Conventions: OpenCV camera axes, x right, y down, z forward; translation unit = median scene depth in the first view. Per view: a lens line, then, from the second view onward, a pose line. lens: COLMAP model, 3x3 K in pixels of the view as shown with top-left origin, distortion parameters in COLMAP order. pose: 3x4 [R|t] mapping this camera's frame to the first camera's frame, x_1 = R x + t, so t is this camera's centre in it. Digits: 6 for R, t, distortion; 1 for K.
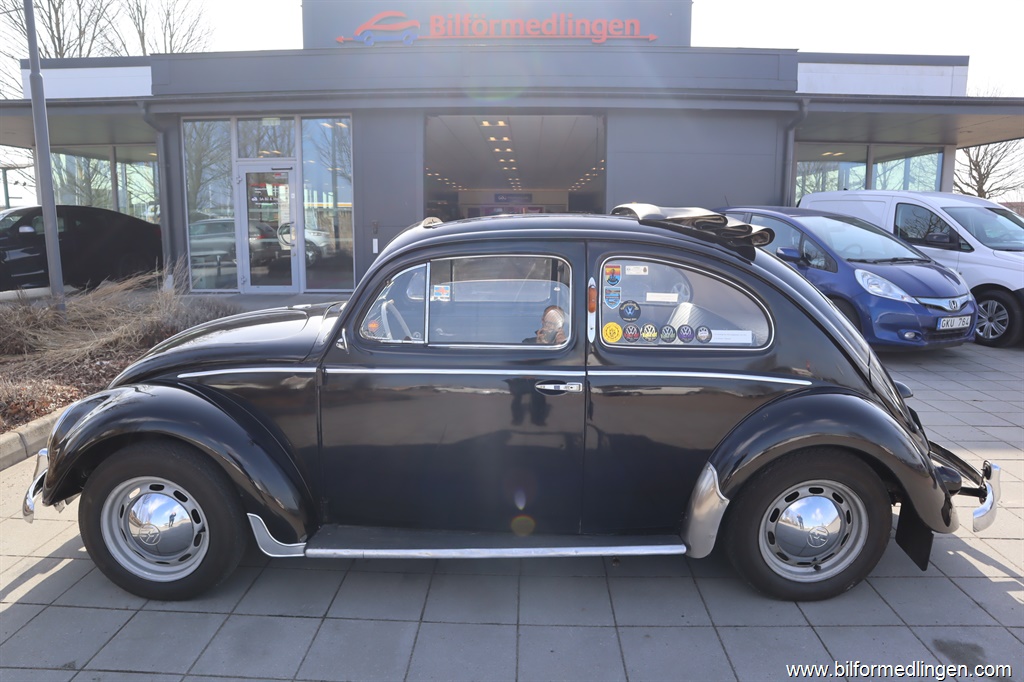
lens RADIAL K [[713.6, 0, 512.0], [0, 713.6, 341.0], [0, 0, 1]] dist [-0.128070, 0.080428]
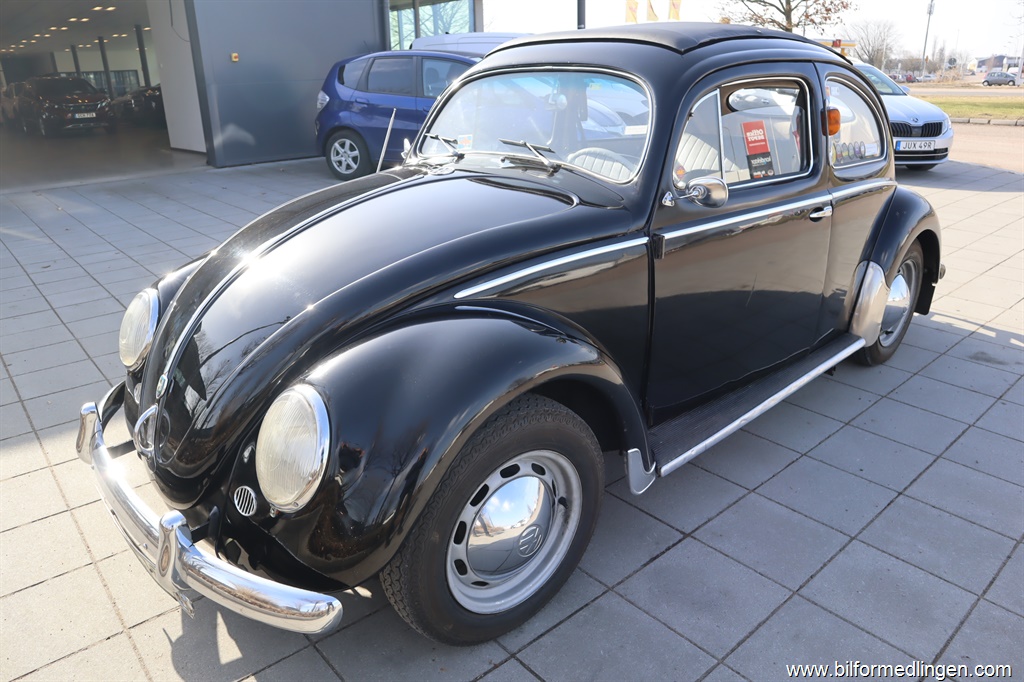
lens RADIAL K [[721.3, 0, 512.0], [0, 721.3, 341.0], [0, 0, 1]] dist [-0.125401, 0.079168]
pose [[0.736182, -0.261502, 0.624222, -0.872834], [0.142546, 0.961558, 0.234707, -0.053478], [-0.661602, -0.083806, 0.745157, 0.514201]]
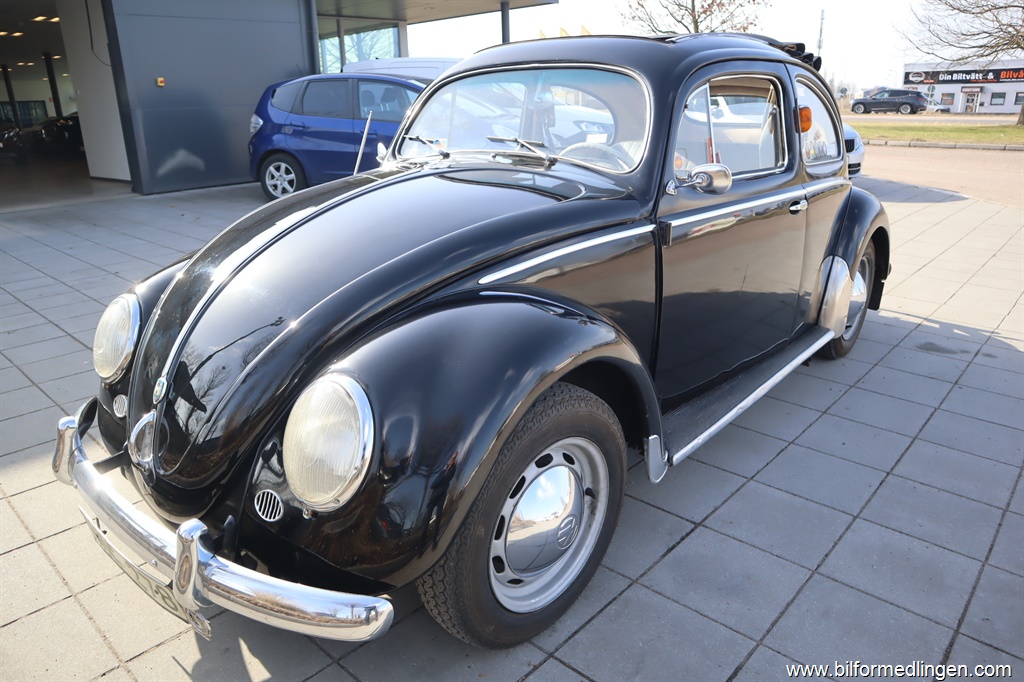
lens RADIAL K [[713.6, 0, 512.0], [0, 713.6, 341.0], [0, 0, 1]] dist [-0.128070, 0.080428]
pose [[0.655401, -0.262847, 0.708068, -0.928331], [0.154821, 0.964337, 0.214674, -0.026987], [-0.739243, -0.031074, 0.672722, 0.594185]]
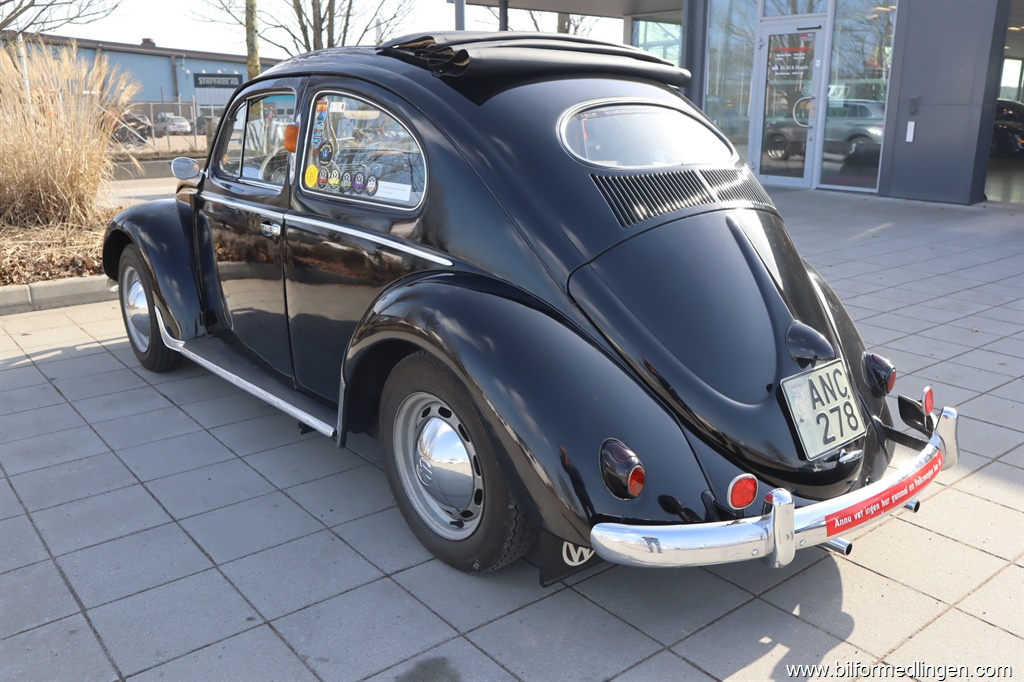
lens RADIAL K [[886.5, 0, 512.0], [0, 886.5, 341.0], [0, 0, 1]] dist [-0.081559, 0.095661]
pose [[0.641544, 0.197234, -0.741296, 1.151697], [-0.130806, 0.980354, 0.147635, -0.004987], [0.755852, 0.002252, 0.654739, 0.443664]]
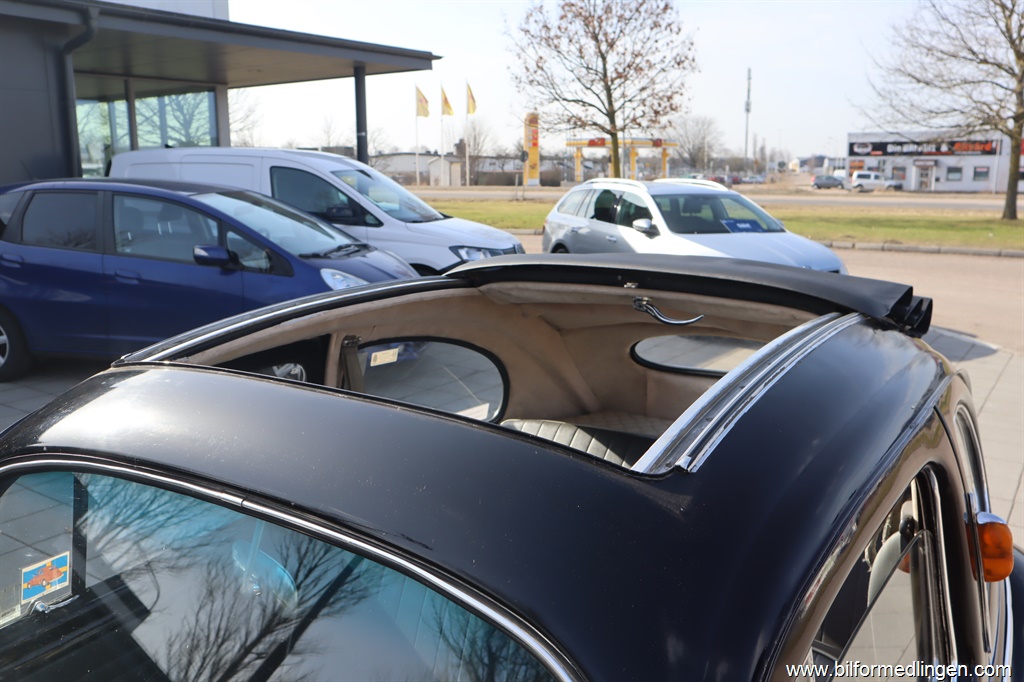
lens RADIAL K [[886.5, 0, 512.0], [0, 886.5, 341.0], [0, 0, 1]] dist [-0.081559, 0.095661]
pose [[0.544003, -0.169591, 0.821766, -0.396232], [0.150381, 0.983210, 0.103358, -0.250437], [-0.825498, 0.067351, 0.560372, 0.895517]]
